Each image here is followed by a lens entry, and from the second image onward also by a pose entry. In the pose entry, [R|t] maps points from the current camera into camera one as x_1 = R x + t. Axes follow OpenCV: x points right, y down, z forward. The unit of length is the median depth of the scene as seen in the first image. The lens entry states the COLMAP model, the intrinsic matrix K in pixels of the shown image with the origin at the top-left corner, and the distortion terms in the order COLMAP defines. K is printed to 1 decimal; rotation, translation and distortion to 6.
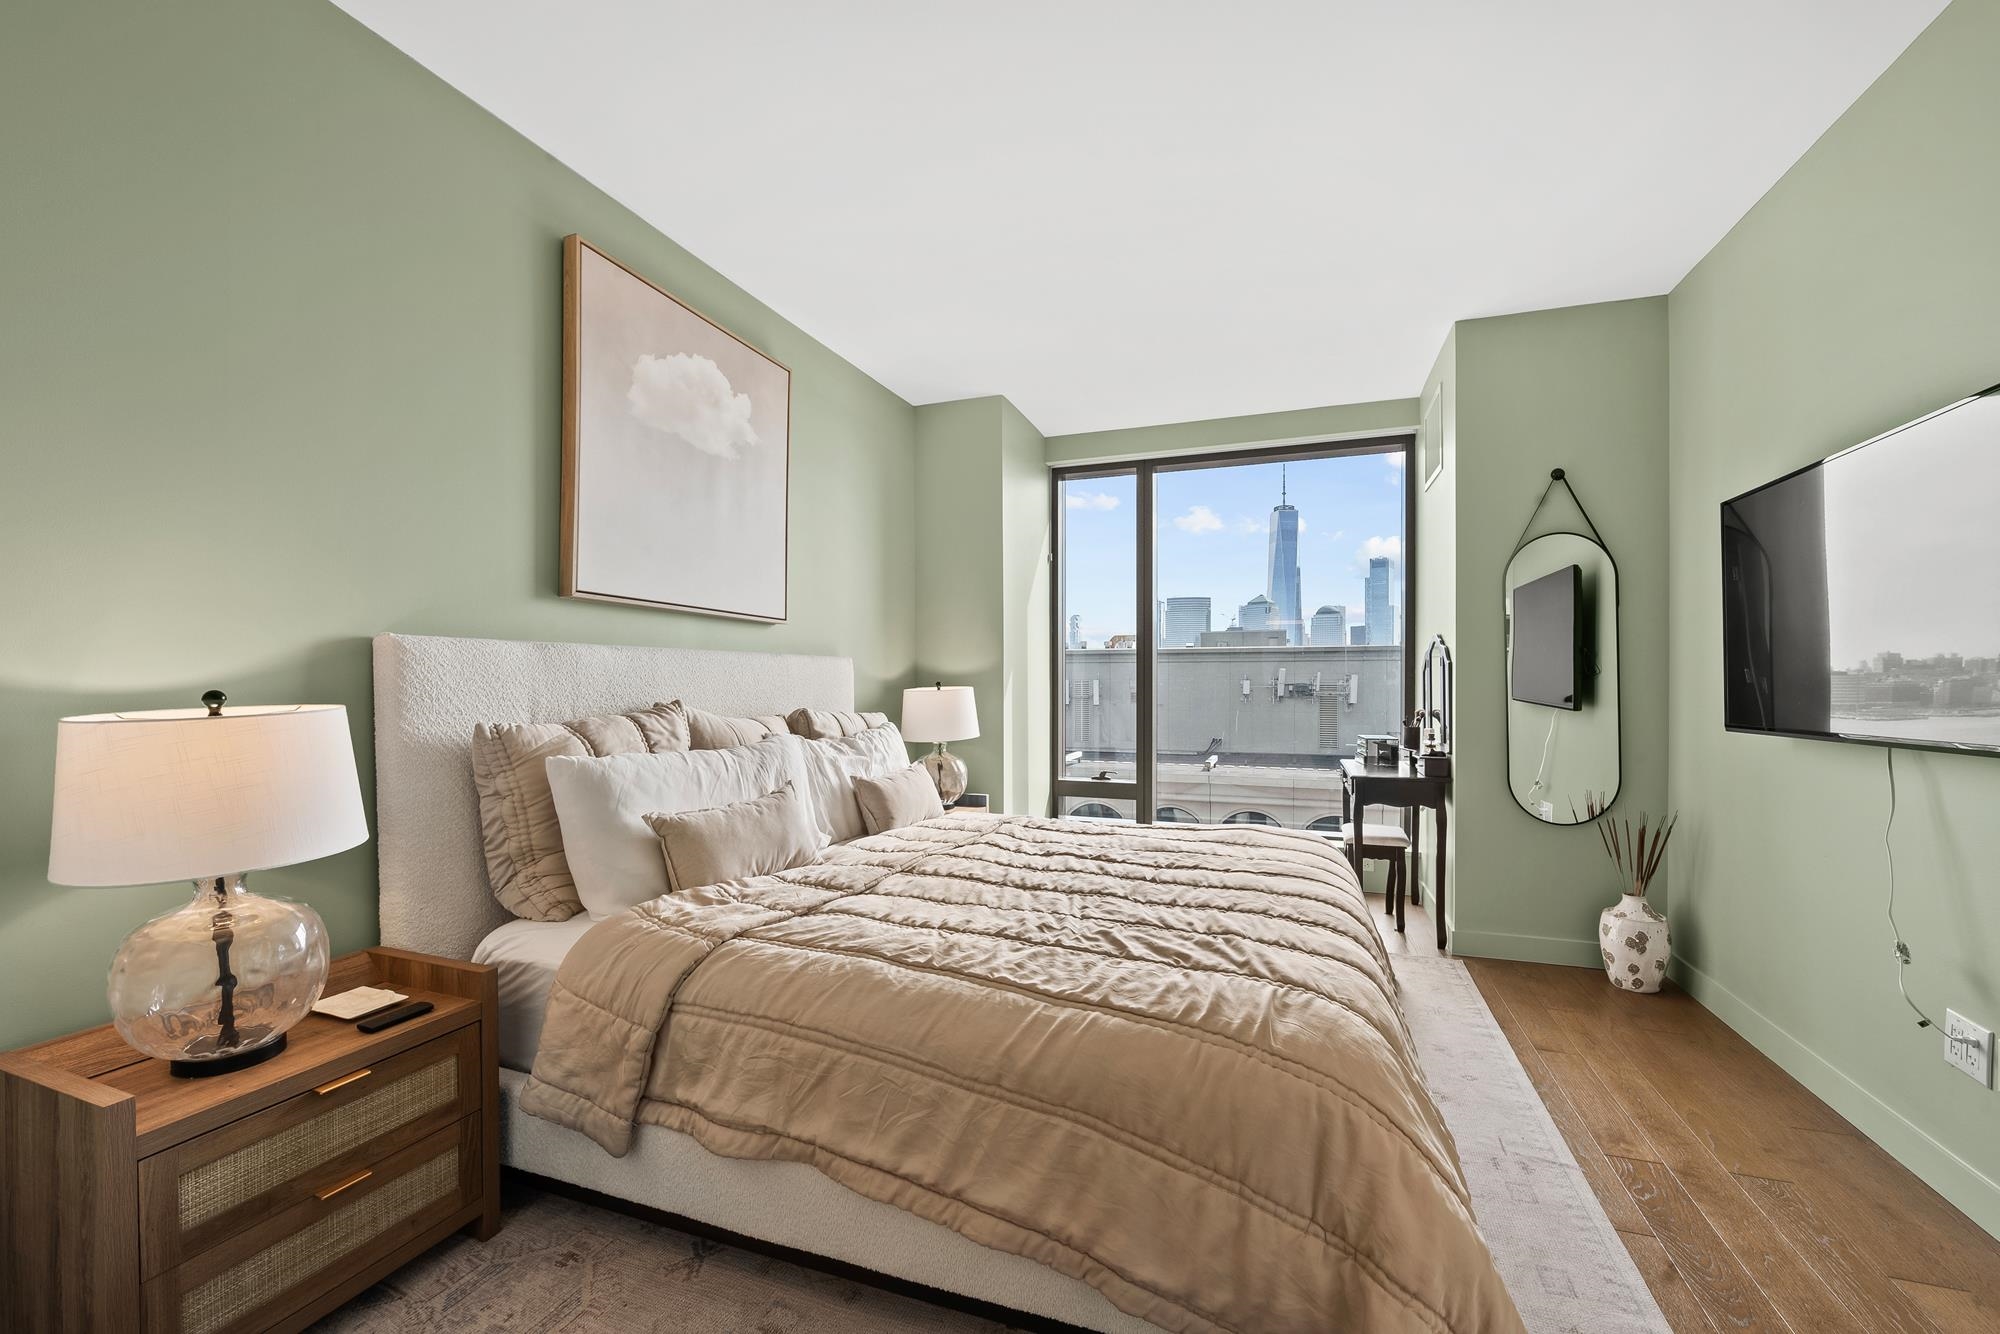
lens RADIAL K [[802.0, 0, 1002.2], [0, 802.0, 685.0], [0, 0, 1]] dist [-0.006025, -0.000191]
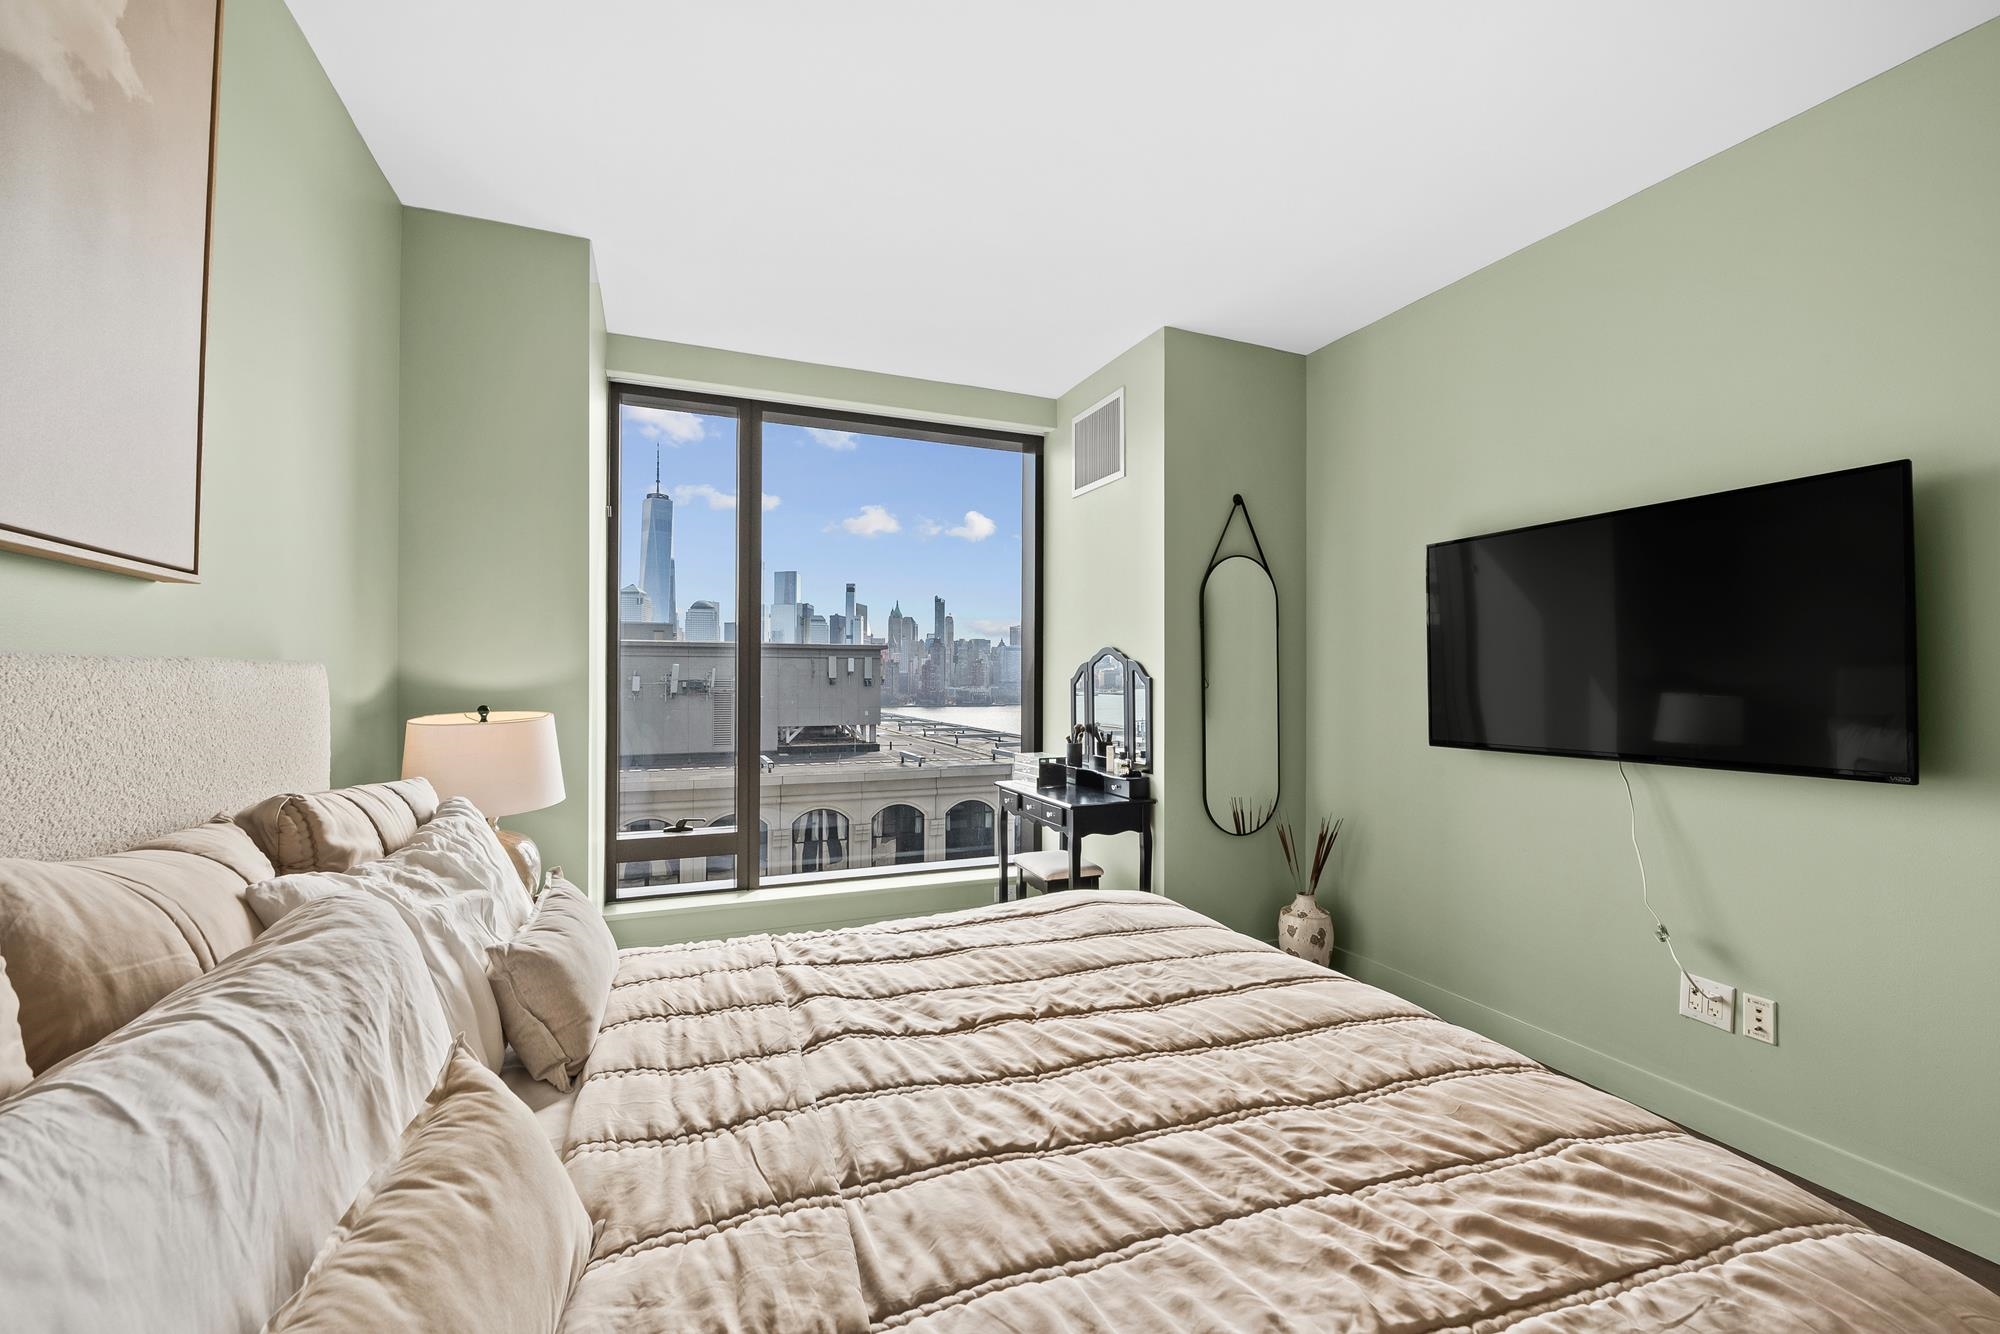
lens RADIAL K [[811.9, 0, 1005.9], [0, 811.9, 673.5], [0, 0, 1]] dist [-0.006694, -0.000472]
pose [[0.734611, 0.006115, 0.678461, -0.388280], [-0.000503, 0.999964, -0.008469, -0.043215], [-0.678488, 0.005881, 0.734588, 0.676337]]
